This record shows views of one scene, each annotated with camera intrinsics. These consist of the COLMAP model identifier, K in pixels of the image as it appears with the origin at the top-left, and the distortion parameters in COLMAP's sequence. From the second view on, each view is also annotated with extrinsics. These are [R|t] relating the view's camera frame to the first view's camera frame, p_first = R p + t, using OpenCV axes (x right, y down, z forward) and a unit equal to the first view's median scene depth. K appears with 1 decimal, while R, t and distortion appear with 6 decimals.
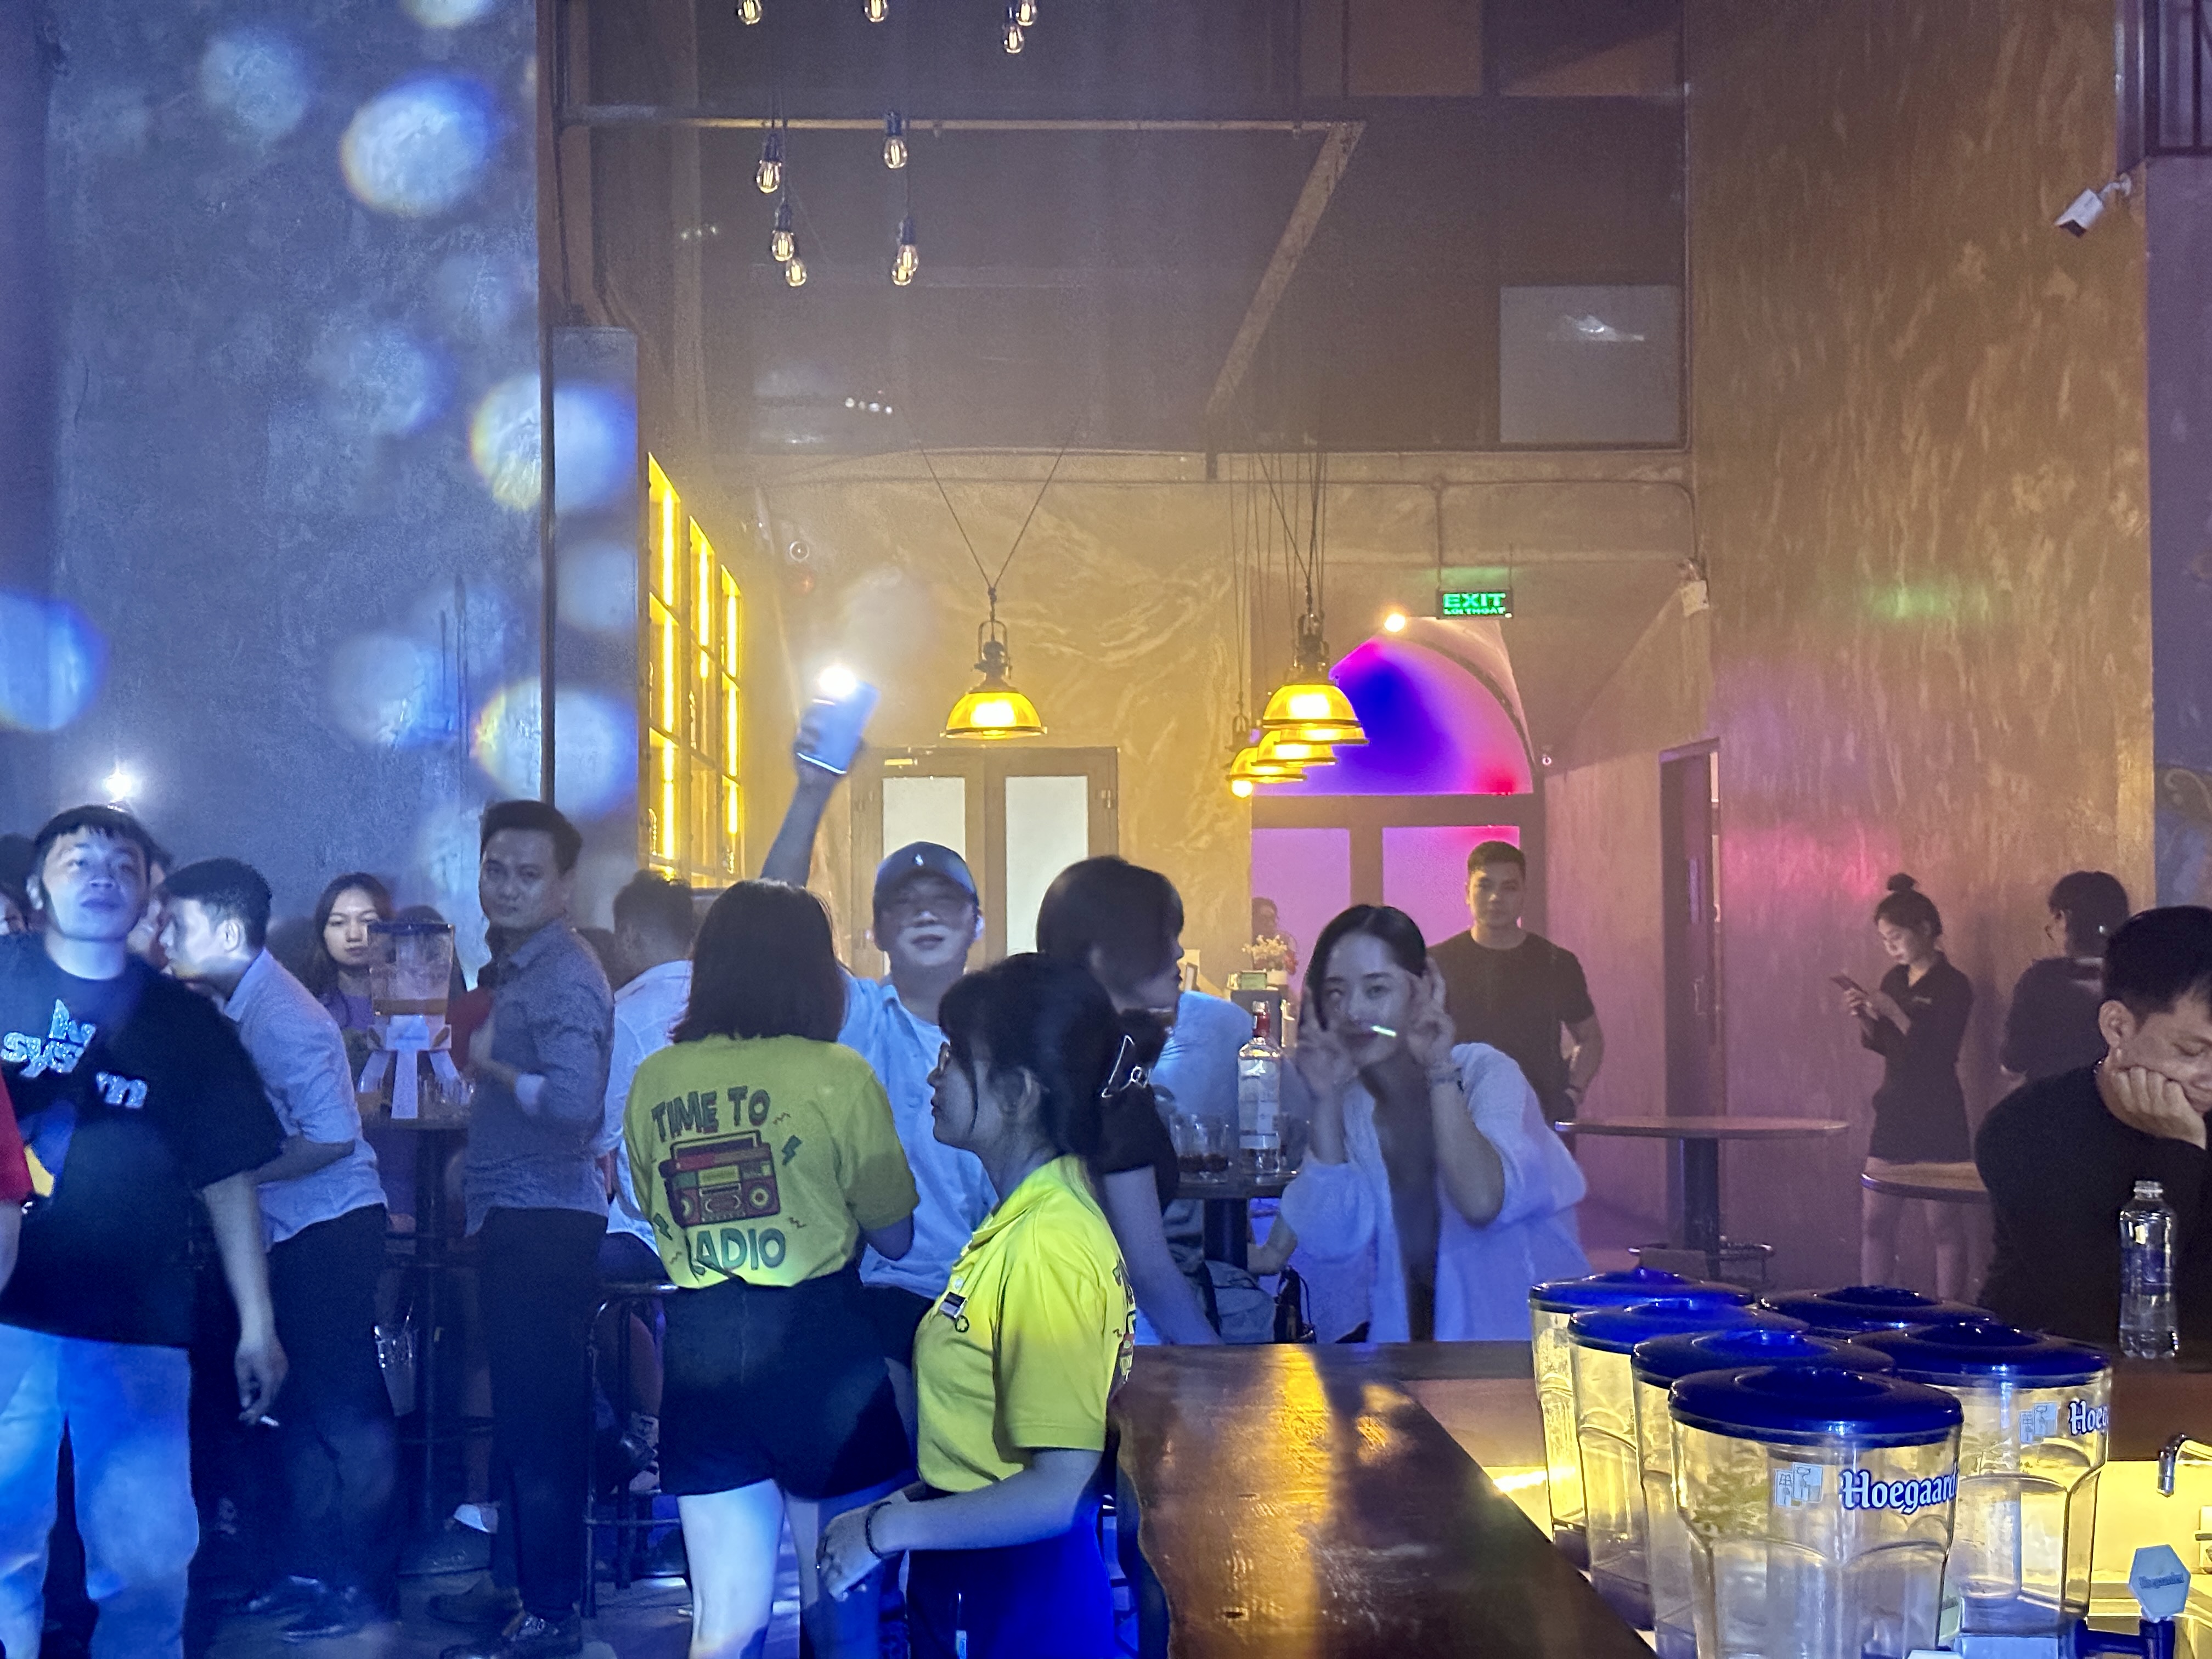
lens RADIAL K [[3102.3, 0, 1106.8], [0, 3102.3, 888.6], [0, 0, 1]] dist [0.025155, -0.019288]
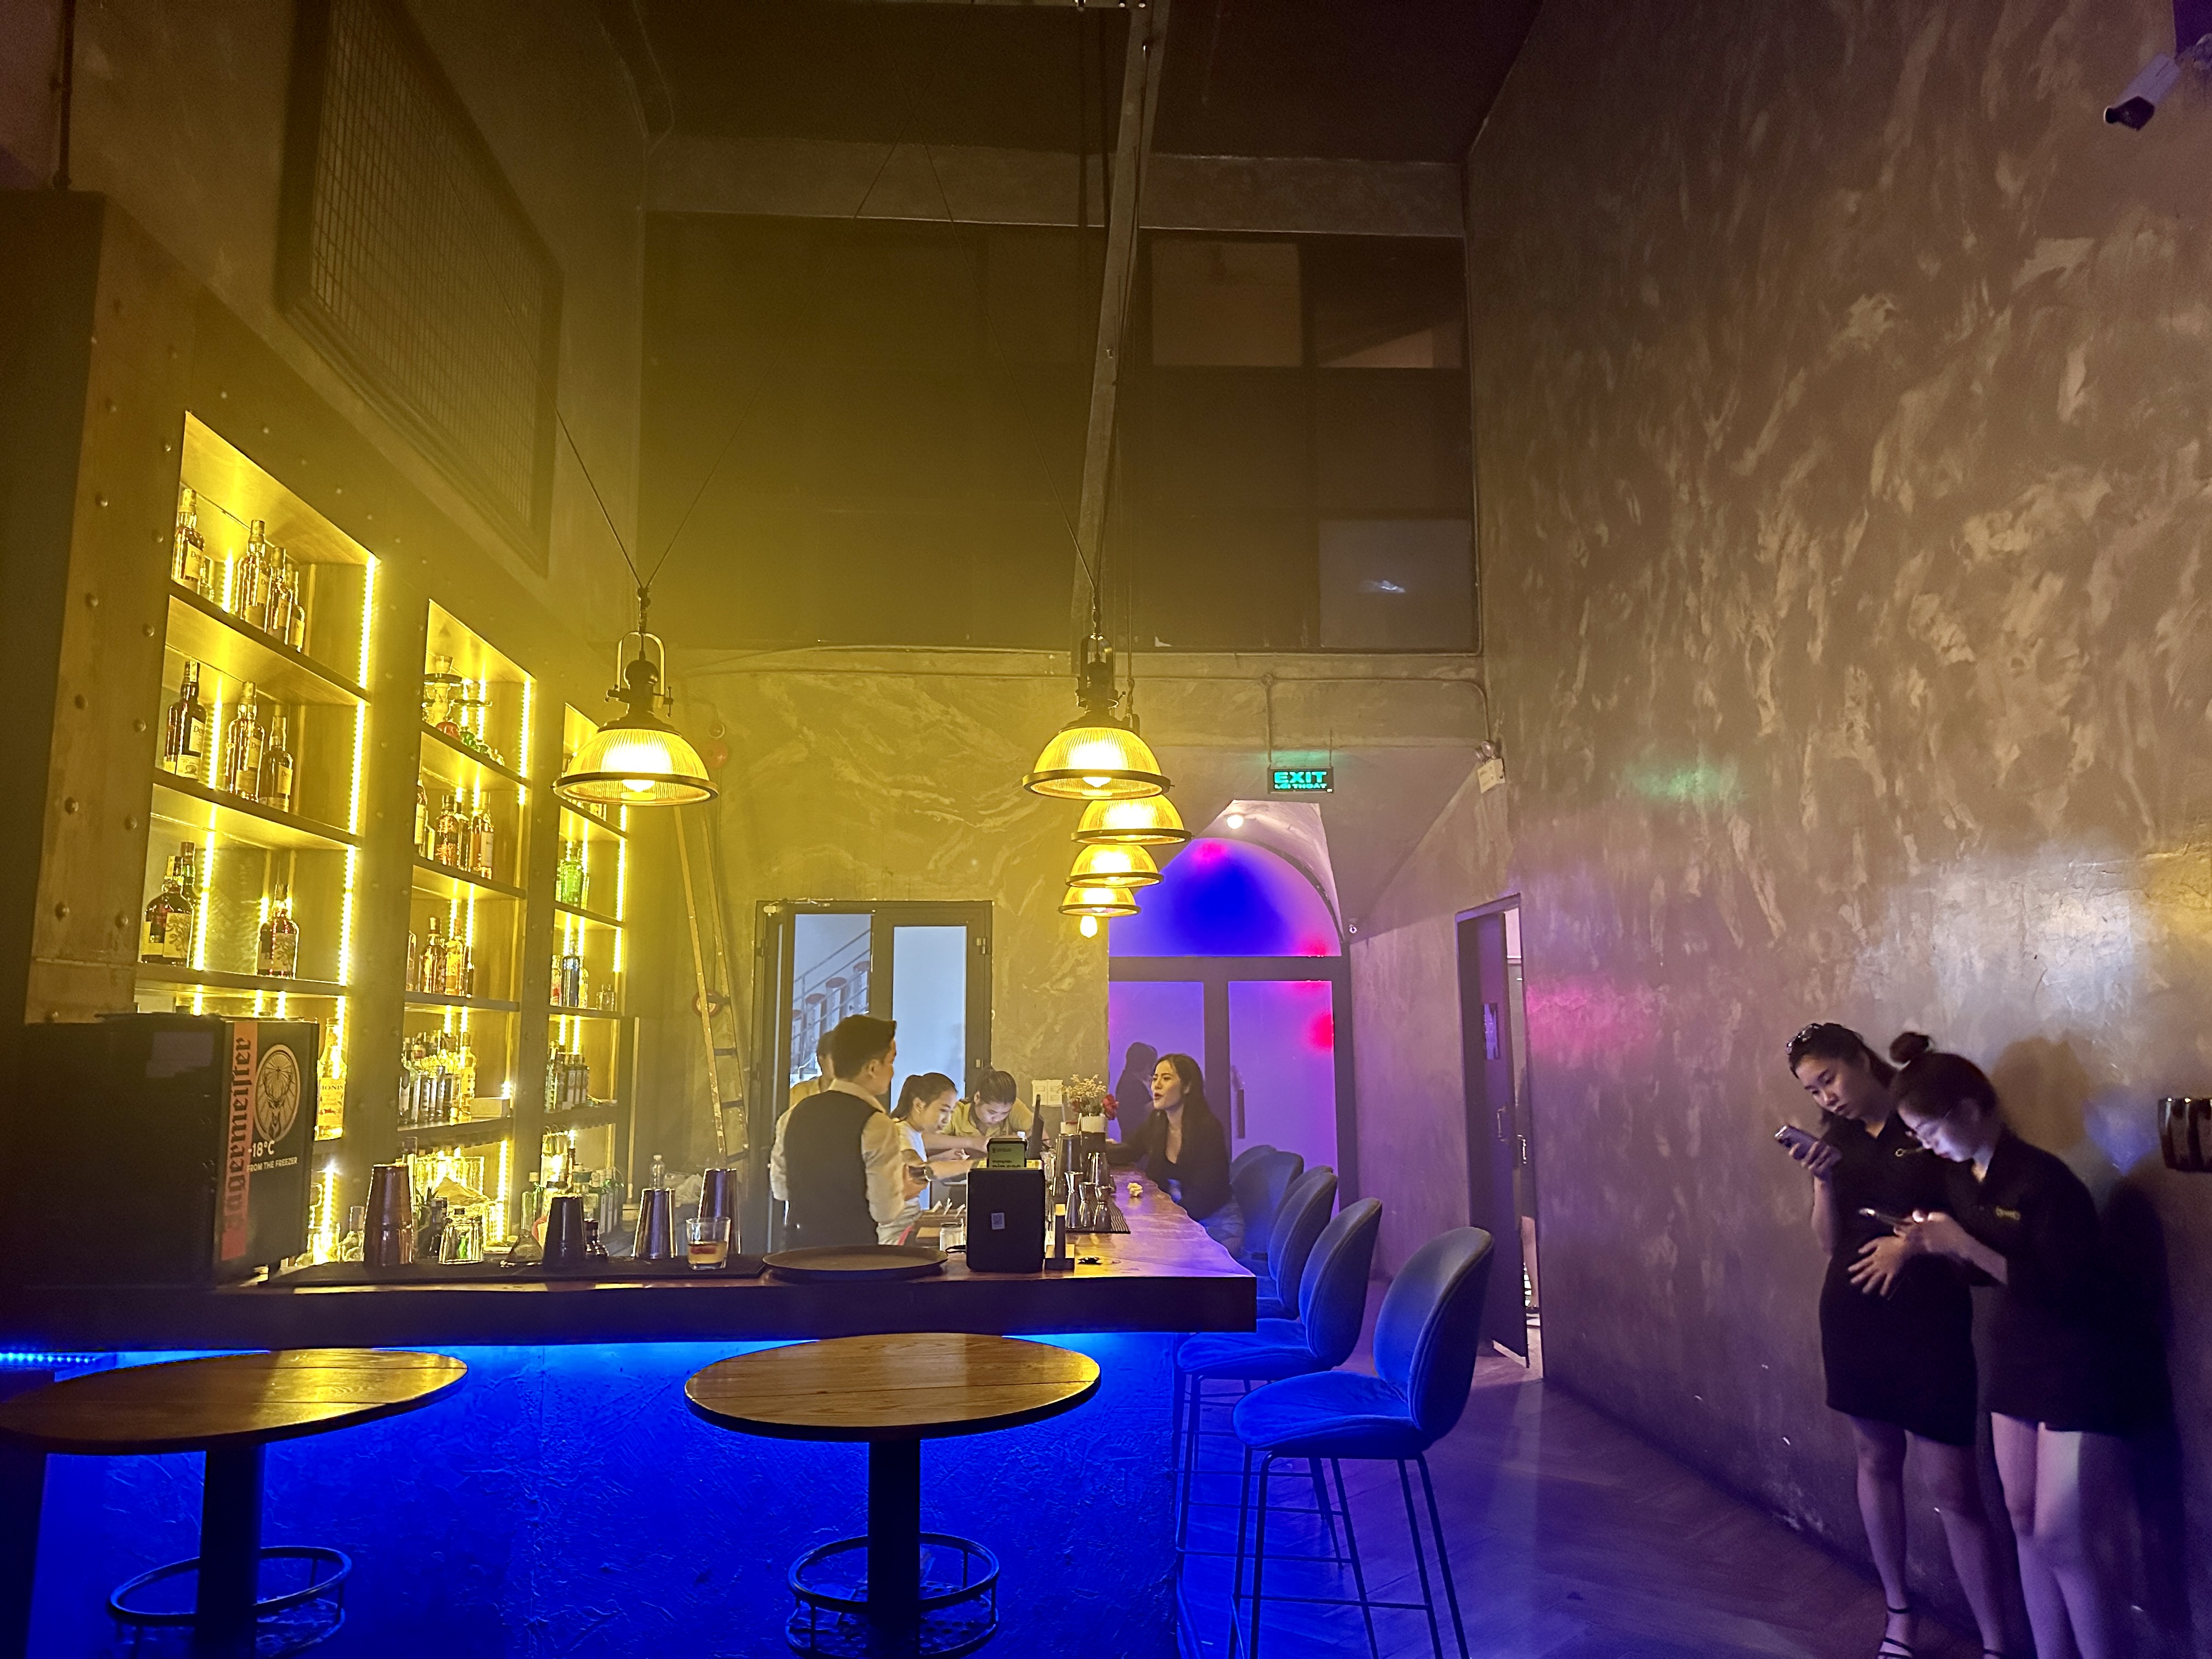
lens RADIAL K [[1533.5, 0, 1112.1], [0, 1533.5, 826.3], [0, 0, 1]] dist [0.101563, -0.165855]
pose [[0.999970, 0.005565, 0.005340, 0.044749], [-0.004807, 0.991139, -0.132741, 0.002384], [-0.006031, 0.132711, 0.991136, 0.432134]]
